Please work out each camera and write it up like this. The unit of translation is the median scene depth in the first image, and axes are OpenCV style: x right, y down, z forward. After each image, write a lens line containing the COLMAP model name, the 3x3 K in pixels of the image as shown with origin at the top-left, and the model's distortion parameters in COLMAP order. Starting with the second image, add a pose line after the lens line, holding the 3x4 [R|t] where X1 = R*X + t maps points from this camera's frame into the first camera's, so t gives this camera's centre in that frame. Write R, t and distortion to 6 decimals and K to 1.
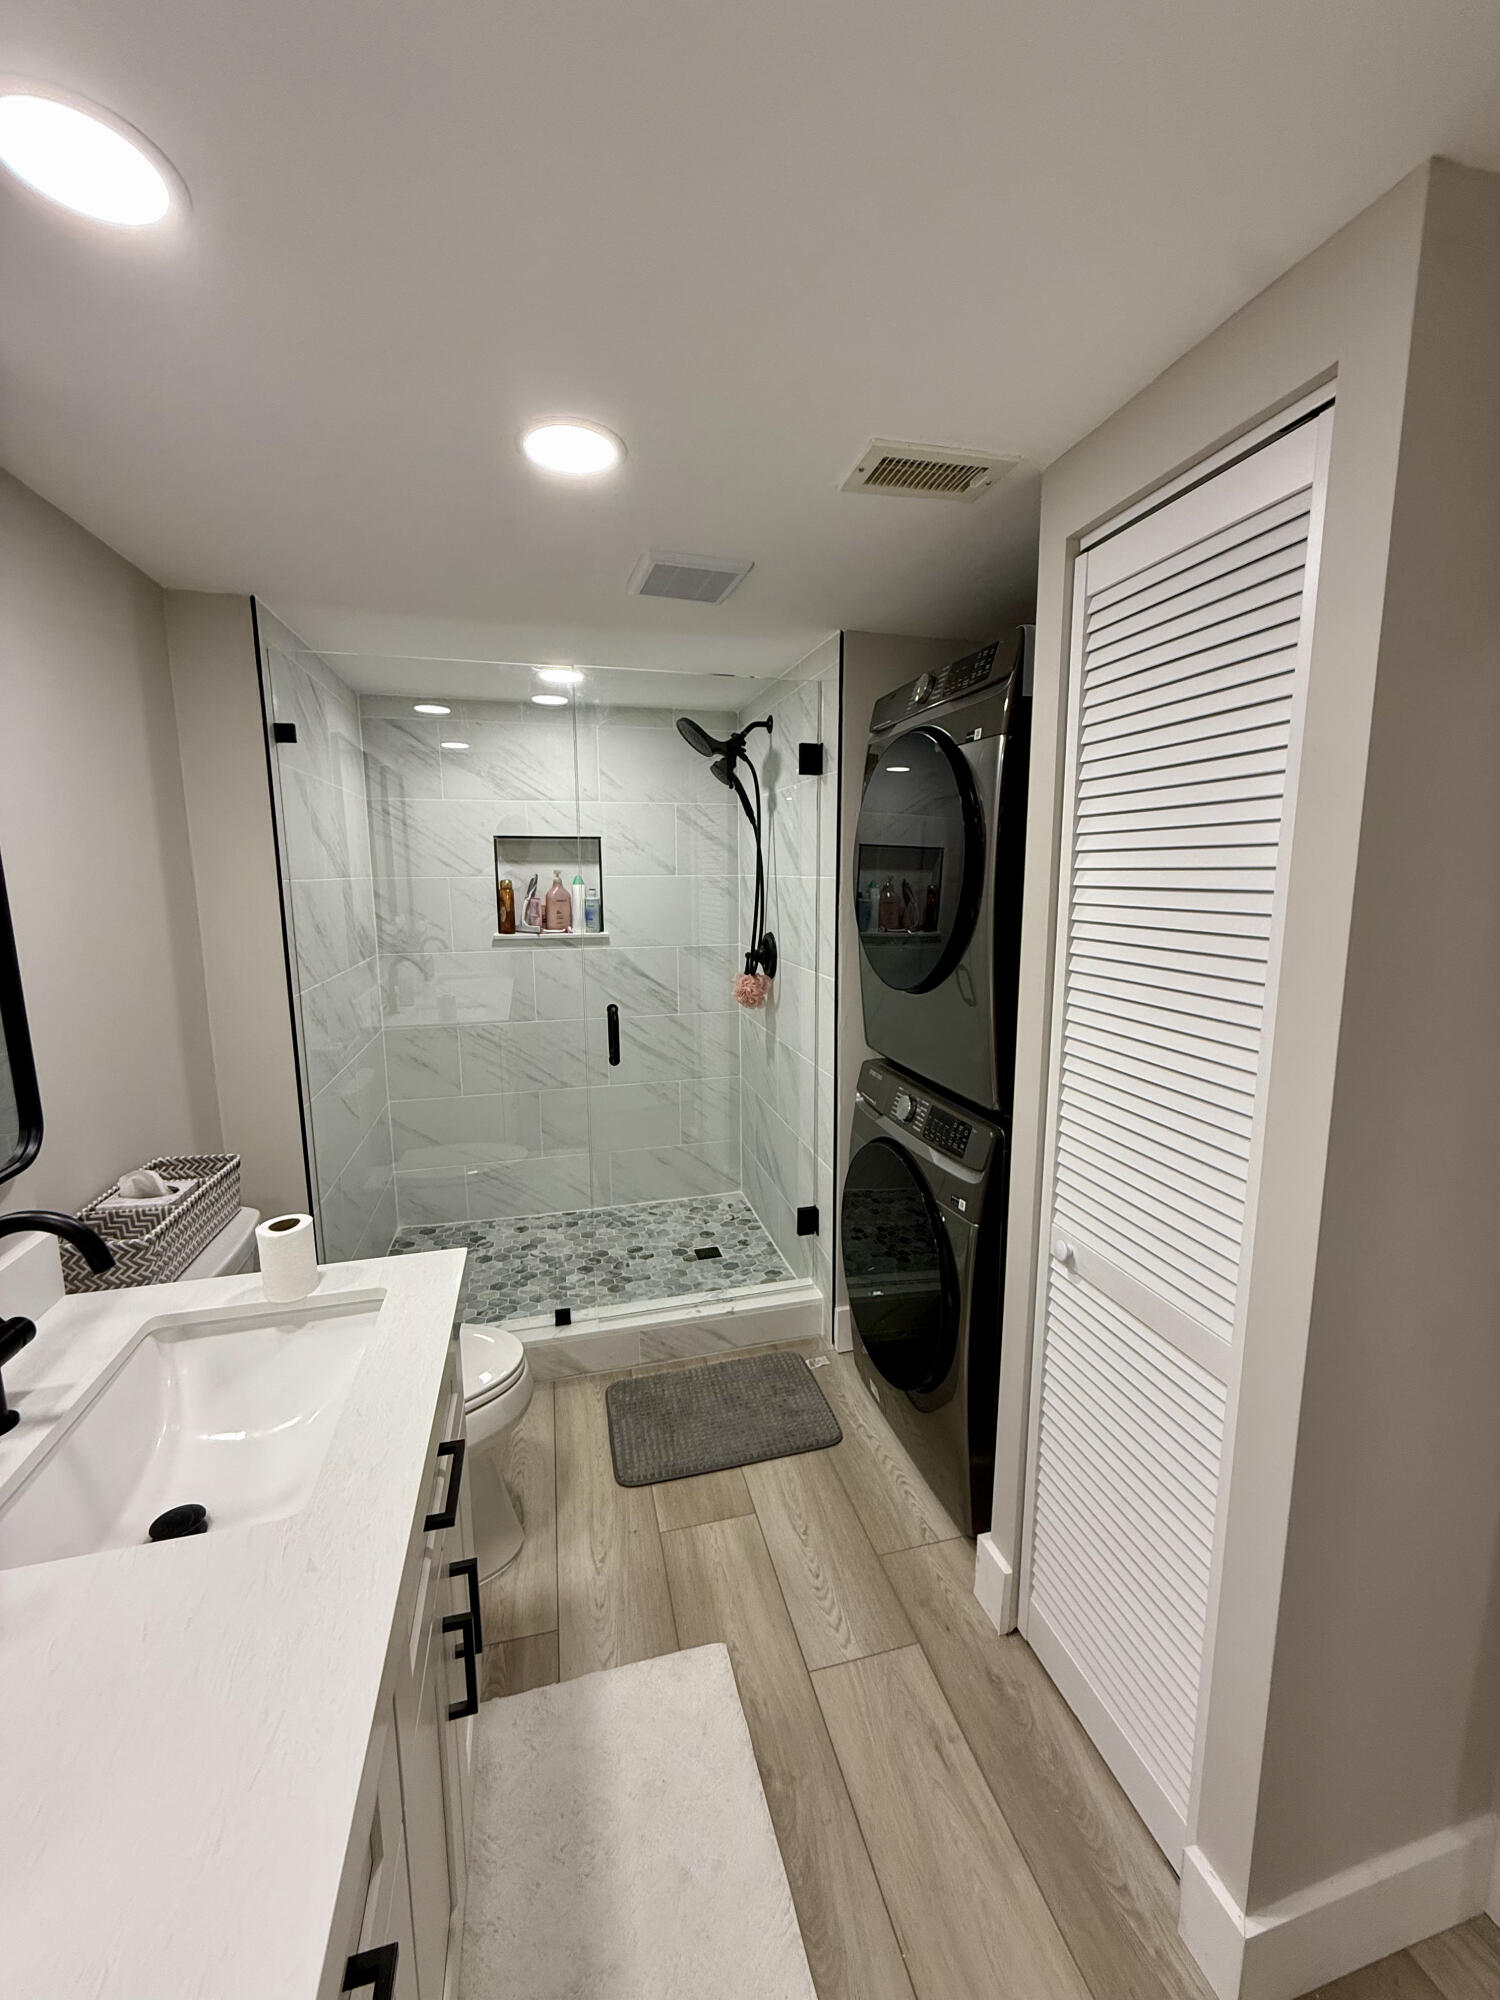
lens RADIAL K [[795.8, 0, 751.4], [0, 795.8, 995.9], [0, 0, 1]] dist [0.001909, -0.000163]
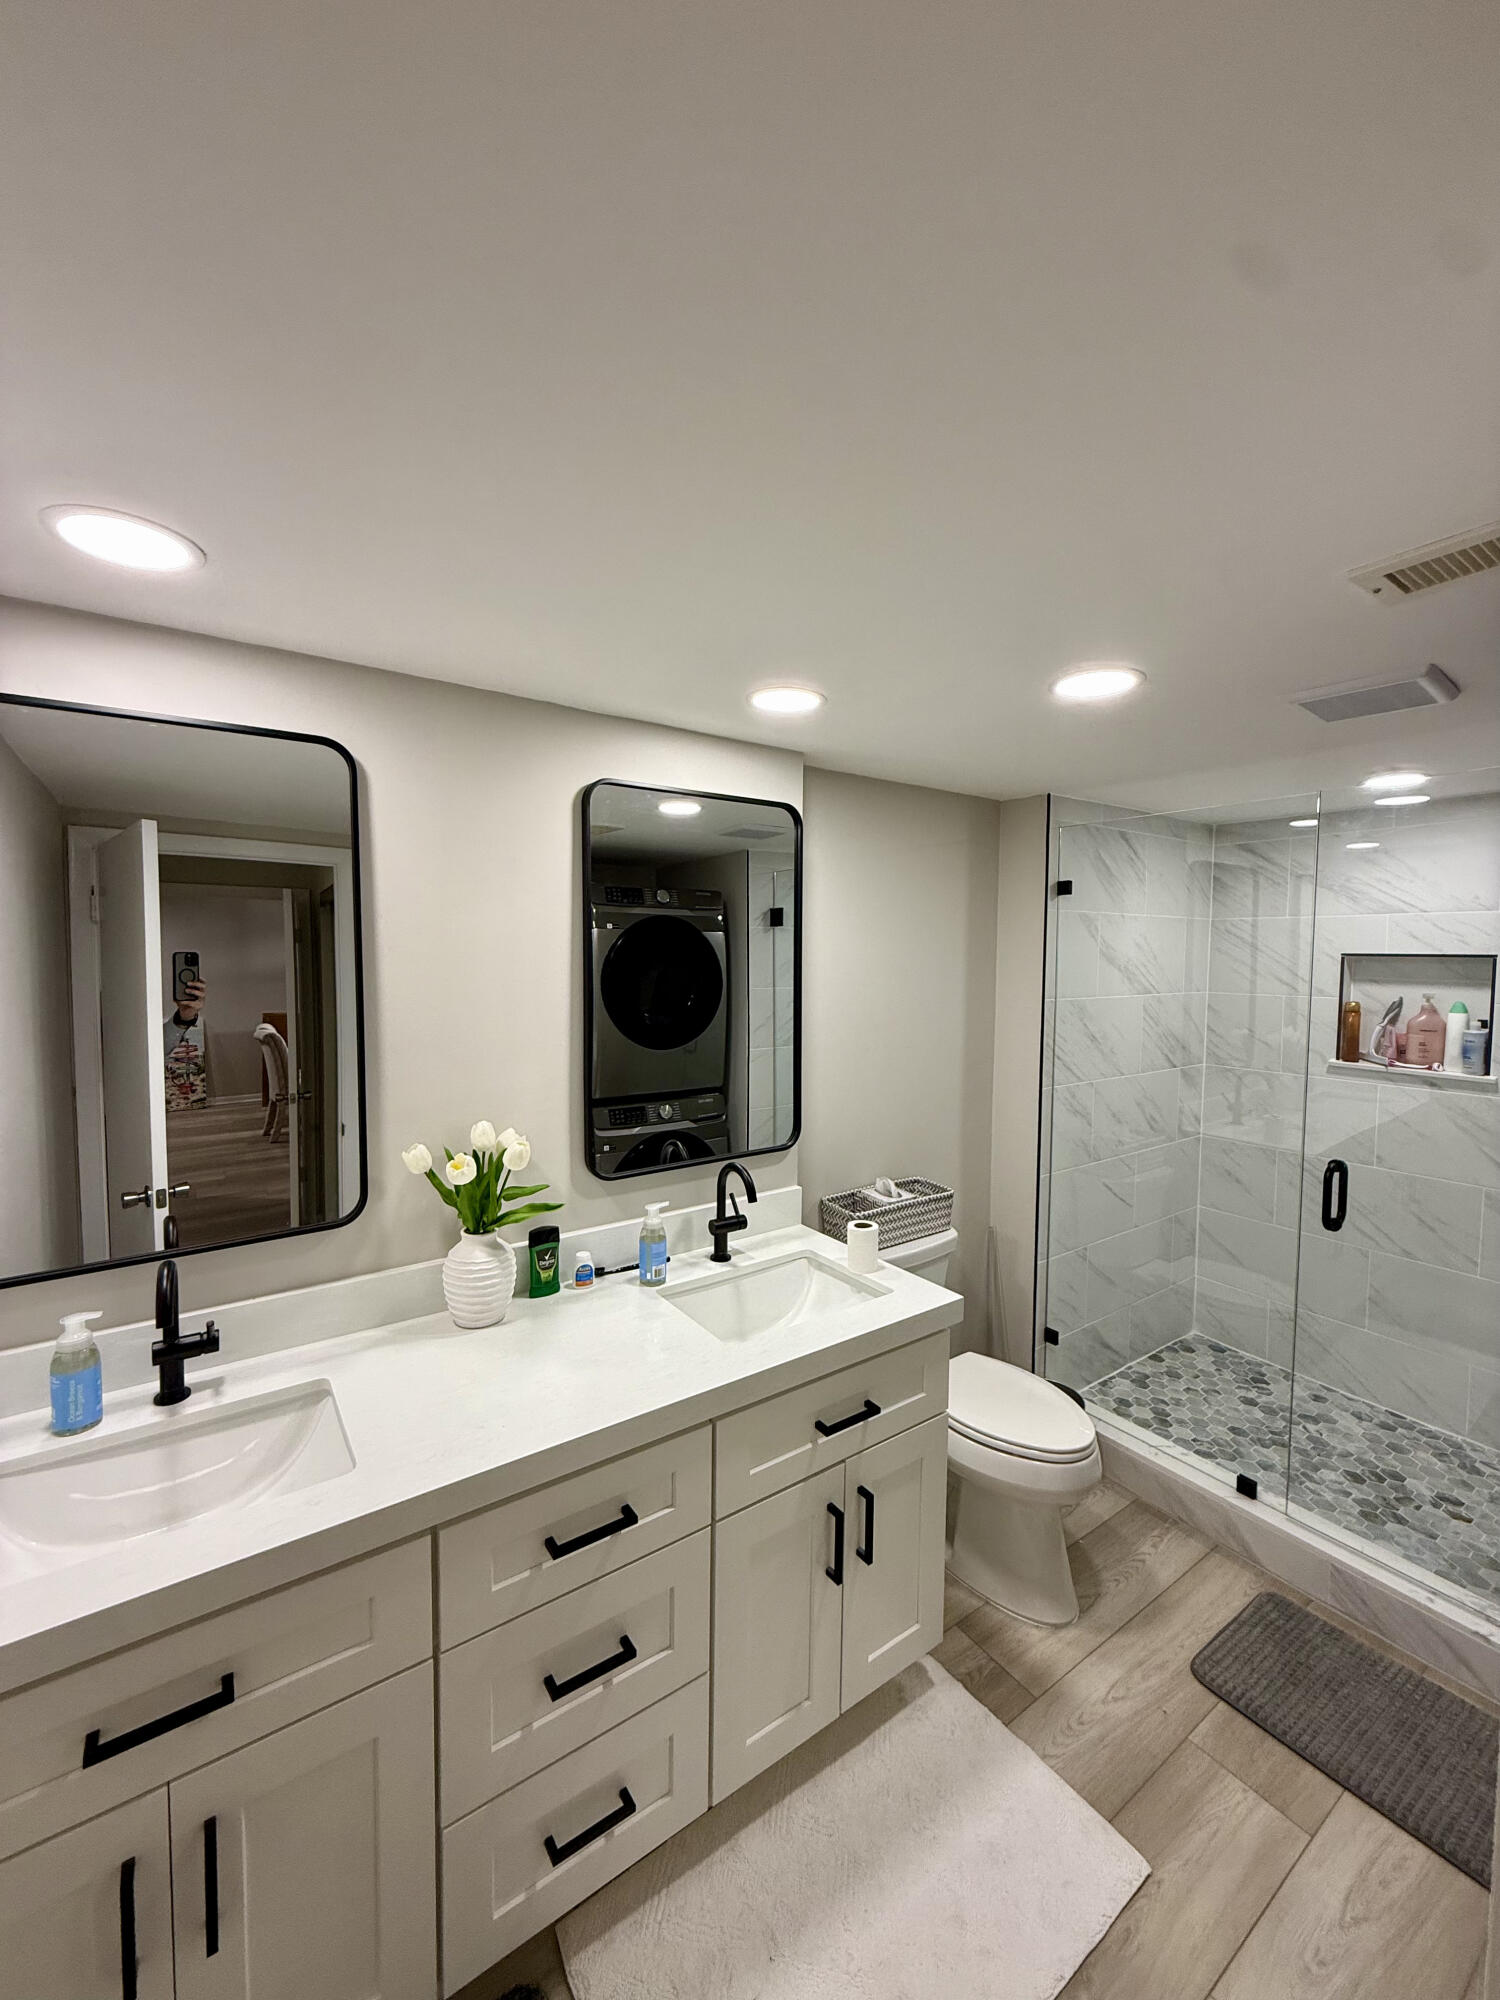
lens RADIAL K [[795.8, 0, 748.0], [0, 795.8, 997.8], [0, 0, 1]] dist [0.001909, -0.000163]
pose [[0.348952, 0.062046, -0.935085, 0.335632], [-0.154584, 0.987948, 0.007867, -0.059919], [0.924303, 0.141804, 0.354337, 0.061817]]
